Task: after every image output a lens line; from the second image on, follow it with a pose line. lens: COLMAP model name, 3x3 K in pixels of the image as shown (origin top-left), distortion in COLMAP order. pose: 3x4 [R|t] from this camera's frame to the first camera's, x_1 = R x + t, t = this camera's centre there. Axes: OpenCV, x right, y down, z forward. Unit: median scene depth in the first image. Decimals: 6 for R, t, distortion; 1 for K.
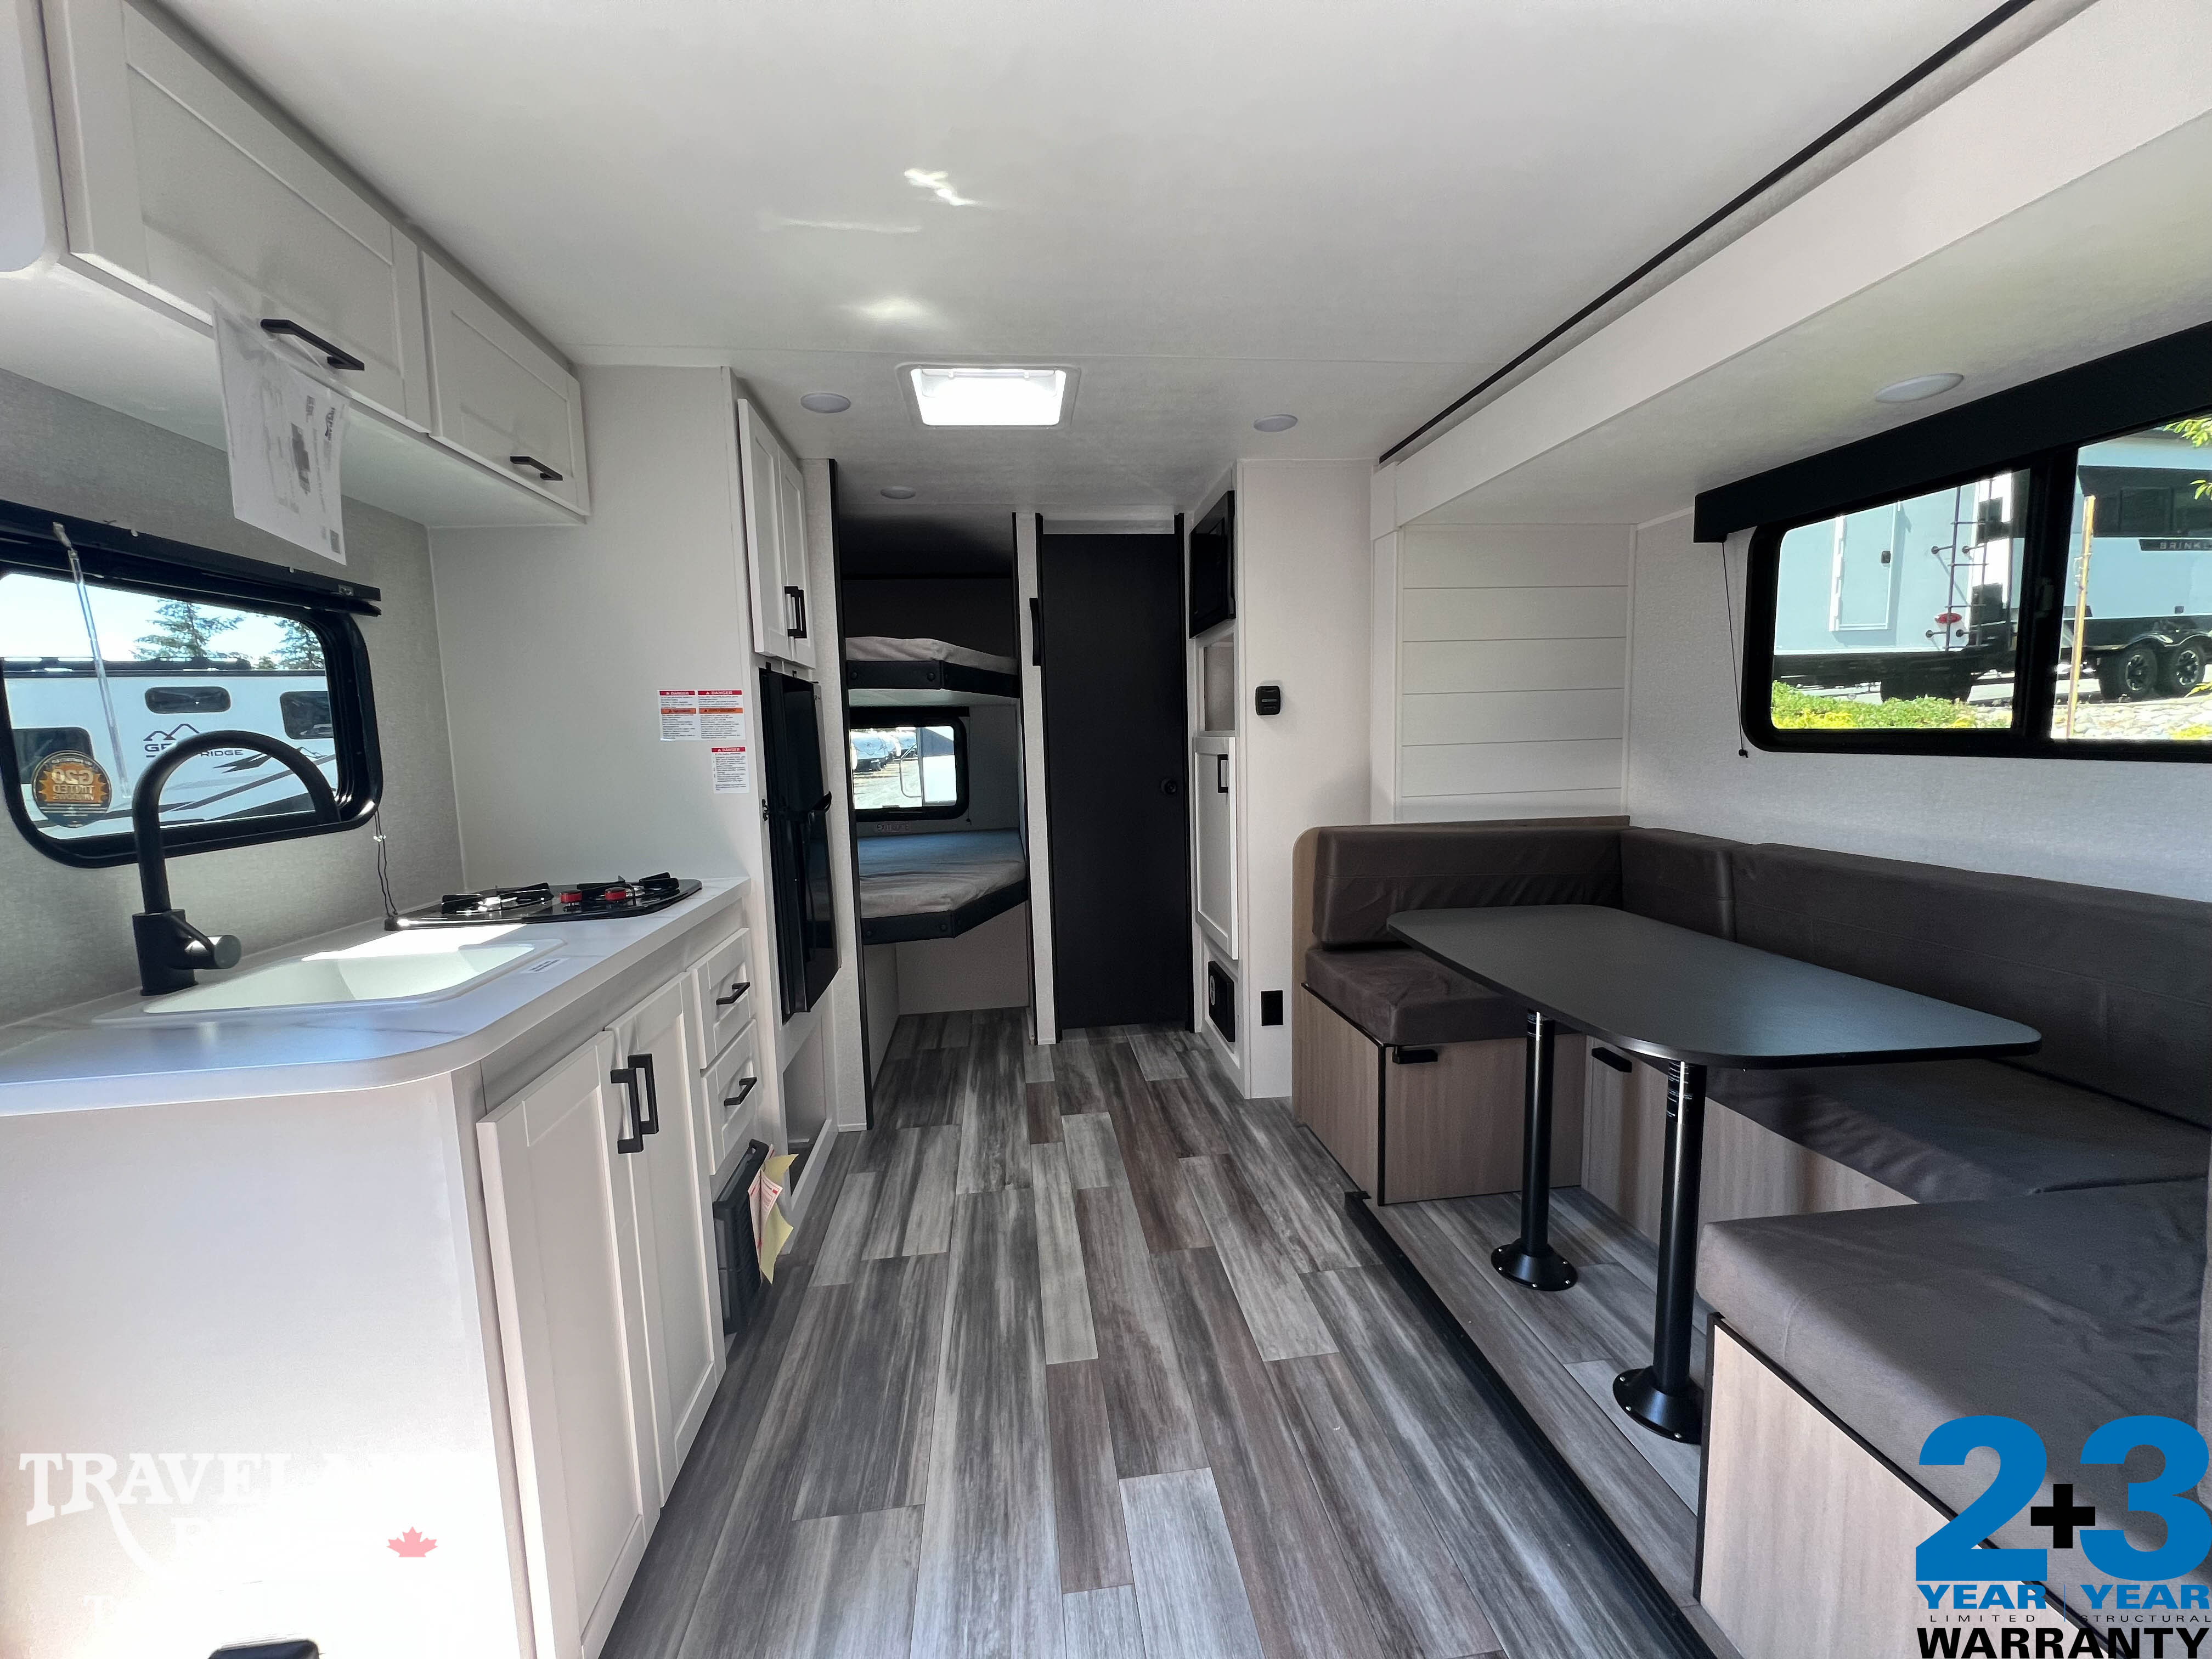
lens RADIAL K [[890.3, 0, 1109.2], [0, 890.3, 830.2], [0, 0, 1]] dist [-0.002511, 0.000033]
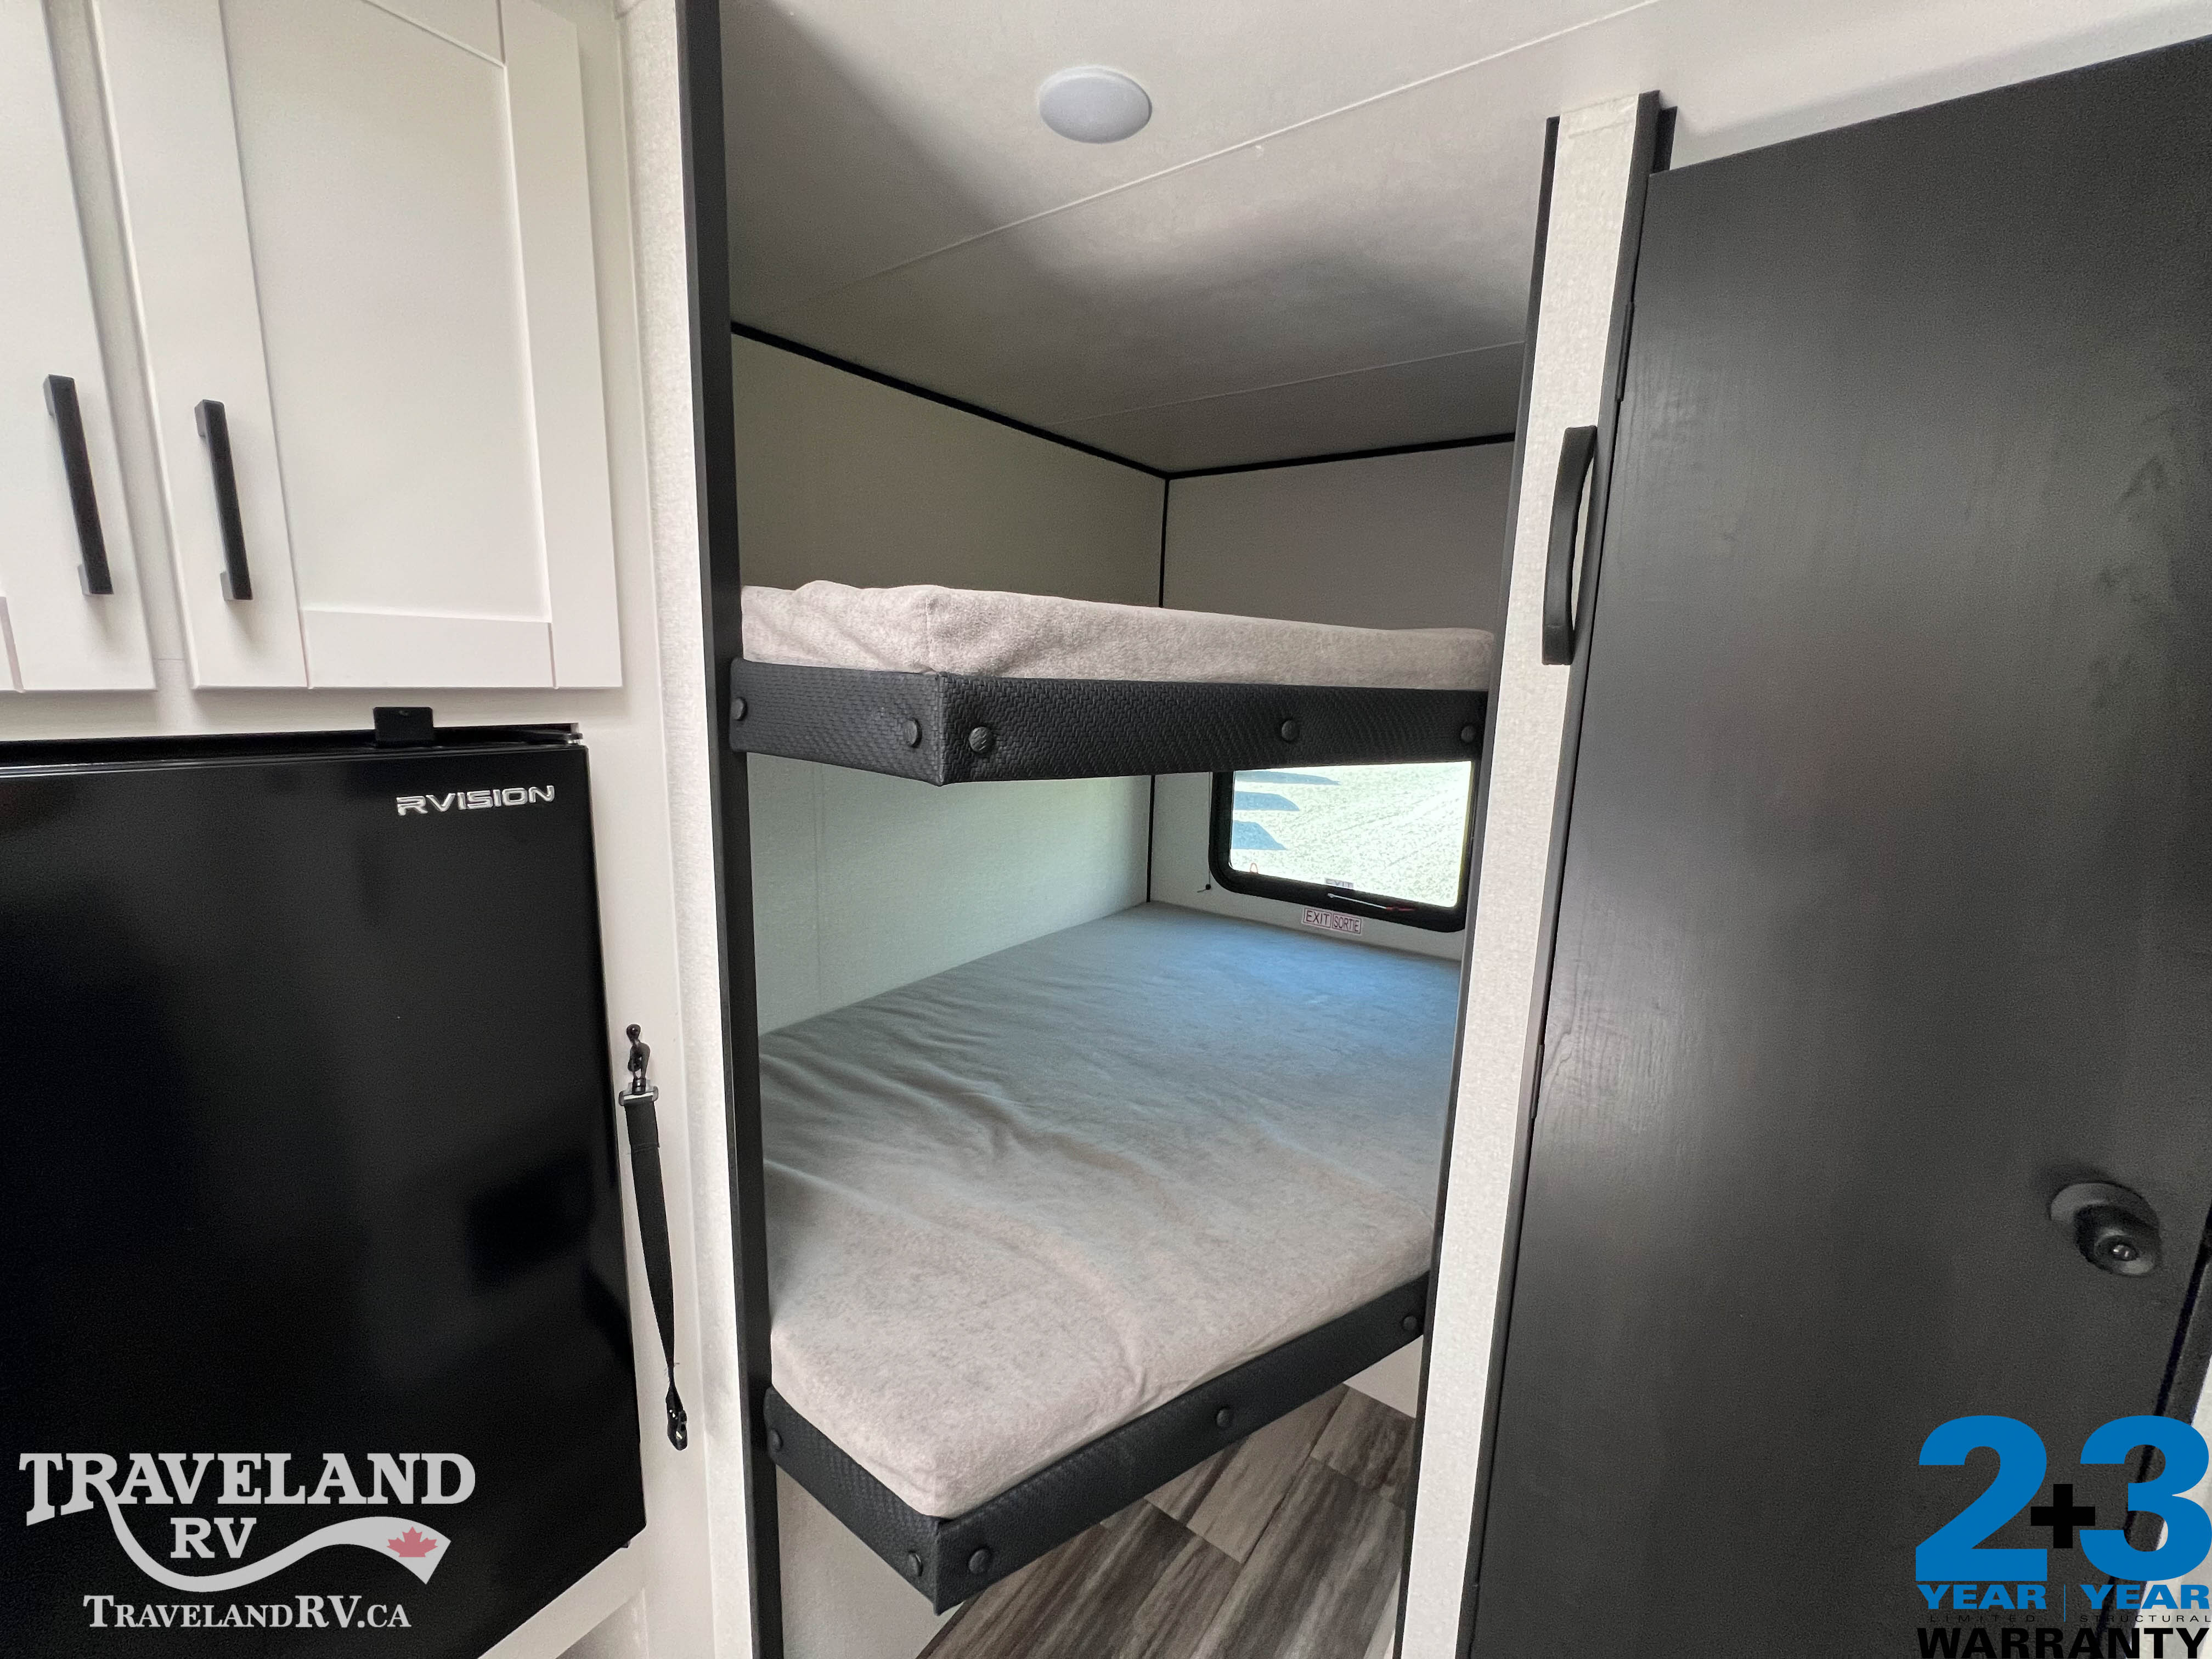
lens RADIAL K [[893.1, 0, 1108.8], [0, 893.1, 829.6], [0, 0, 1]] dist [-0.007329, 0.004052]
pose [[0.728226, 0.171760, -0.663465, 0.030347], [-0.125368, 0.985136, 0.117431, -0.271613], [0.673773, -0.002339, 0.738935, 1.256428]]
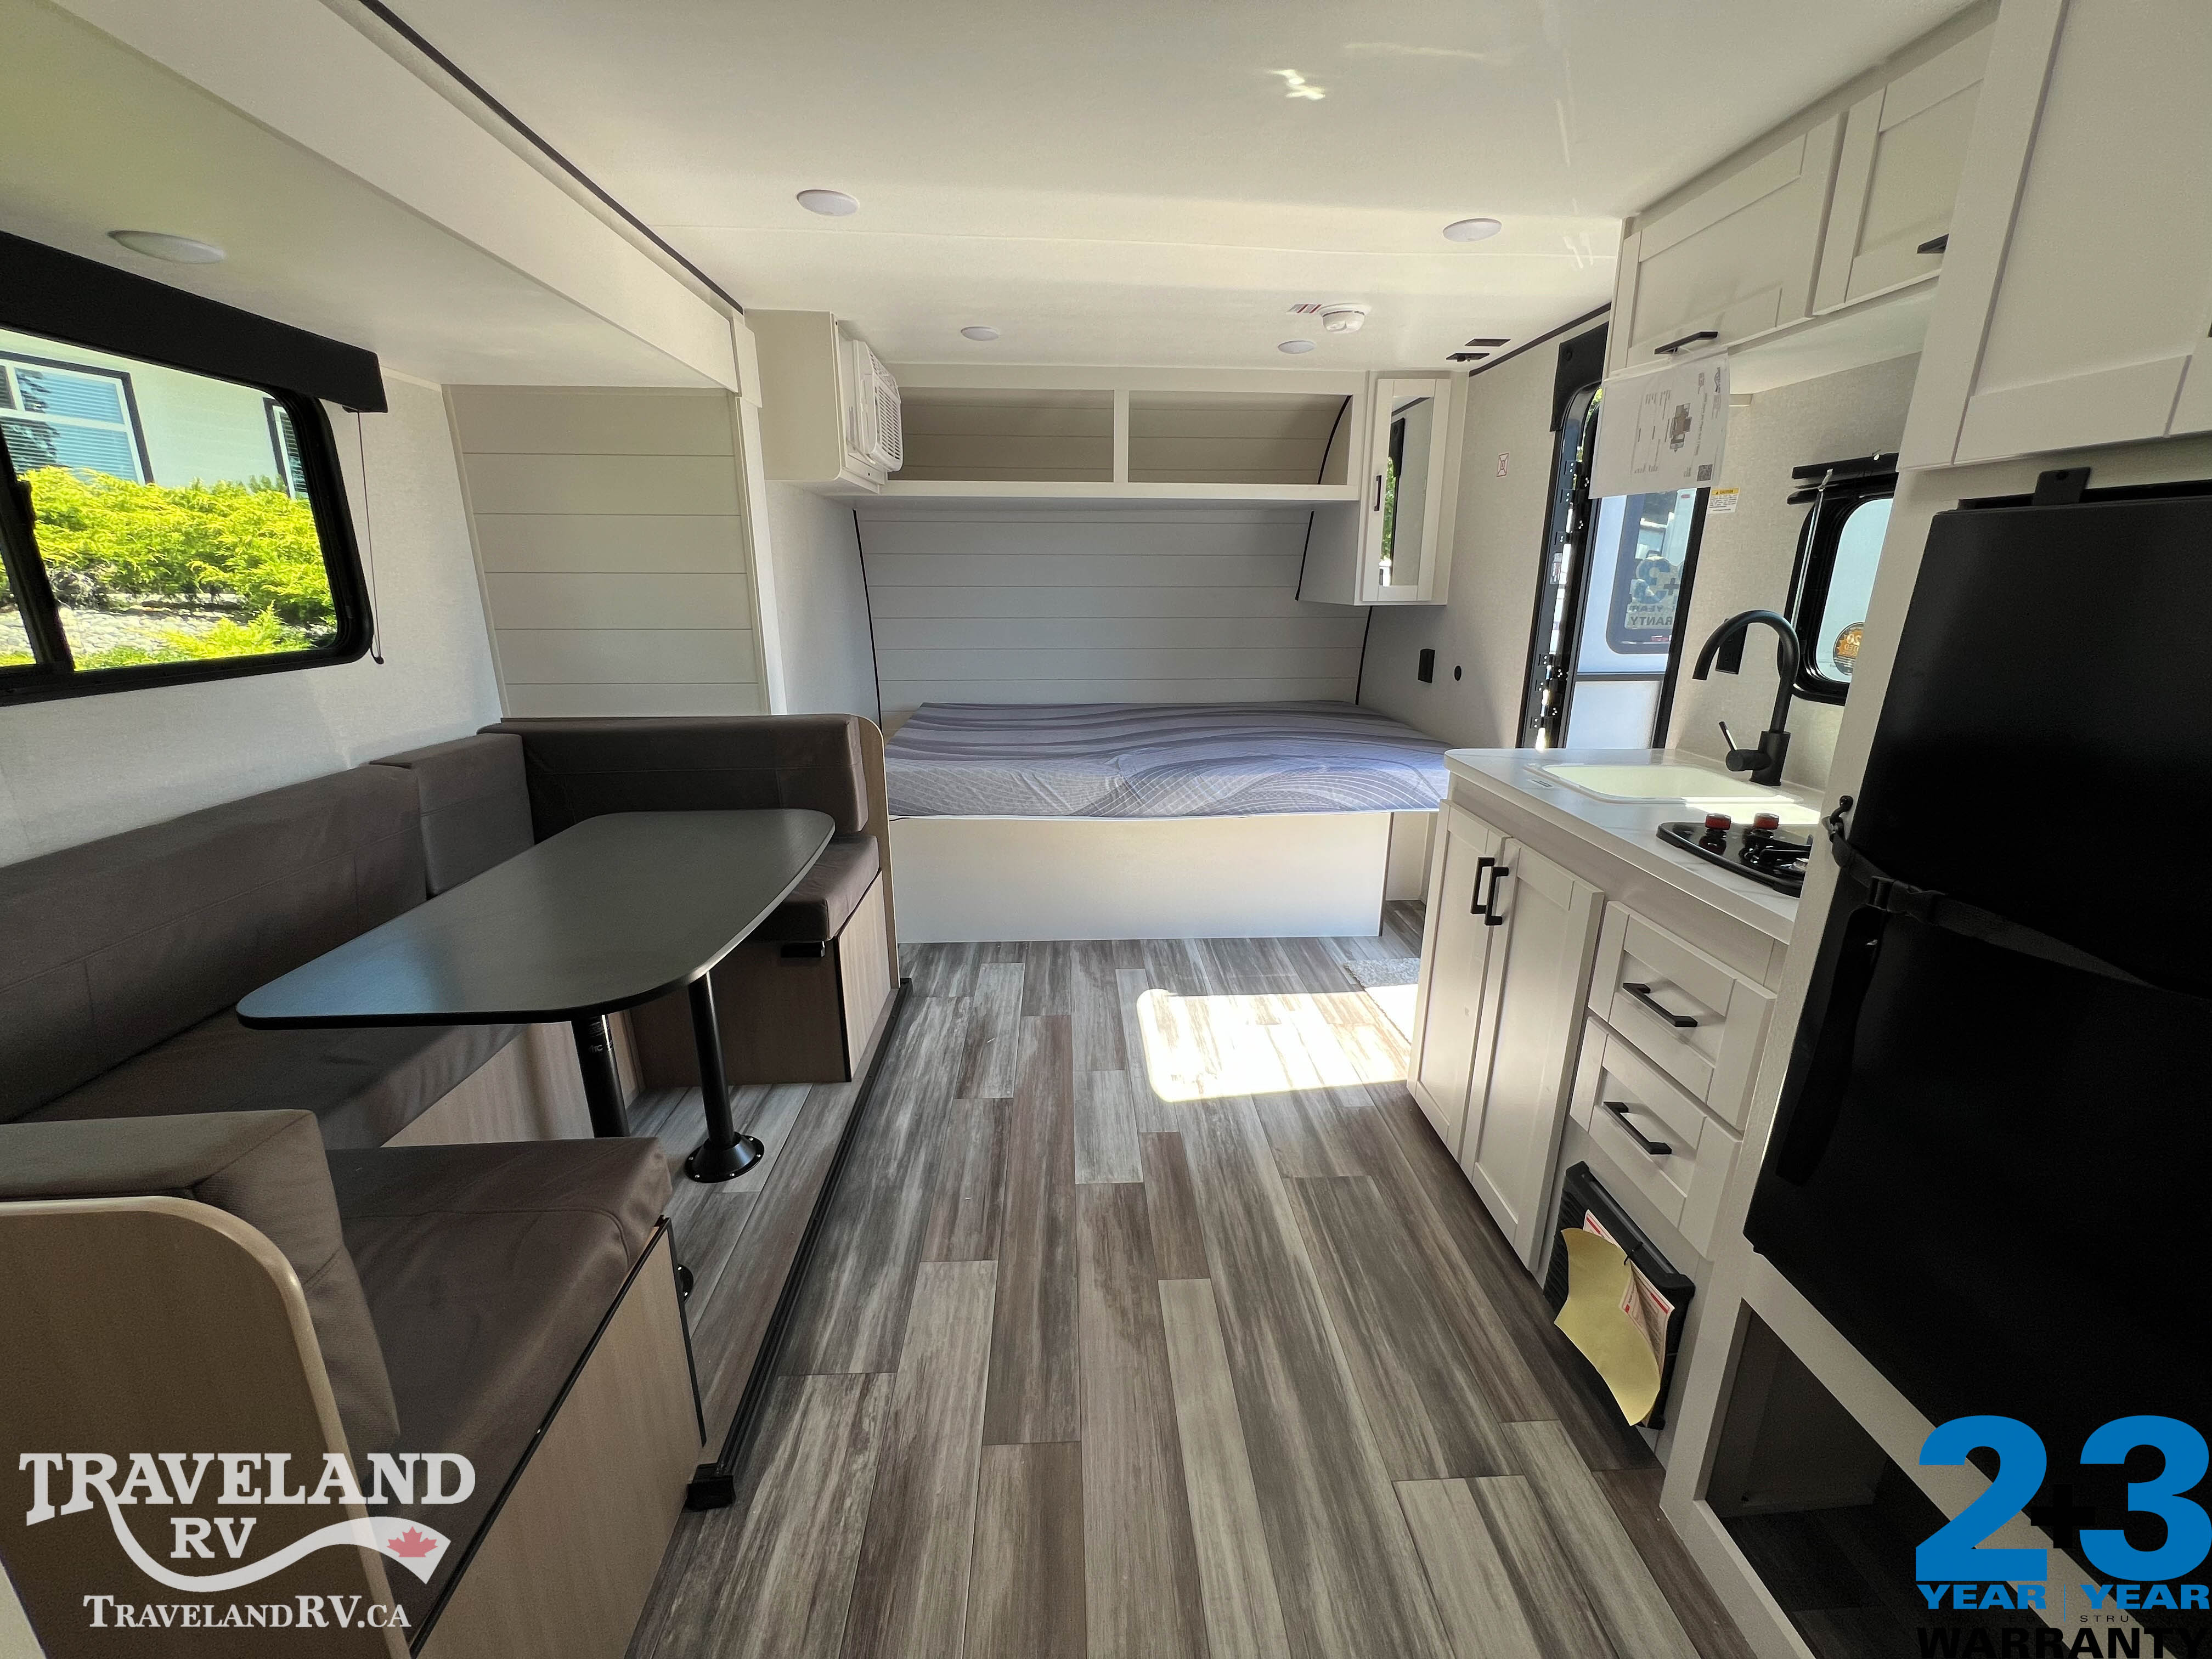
lens RADIAL K [[884.8, 0, 1106.0], [0, 884.8, 829.5], [0, 0, 1]] dist [-0.002438, 0.000423]
pose [[-0.997142, 0.004406, 0.075419, -0.029791], [0.032901, 0.923984, 0.381013, -0.239730], [-0.068007, 0.382405, -0.921489, 1.665540]]
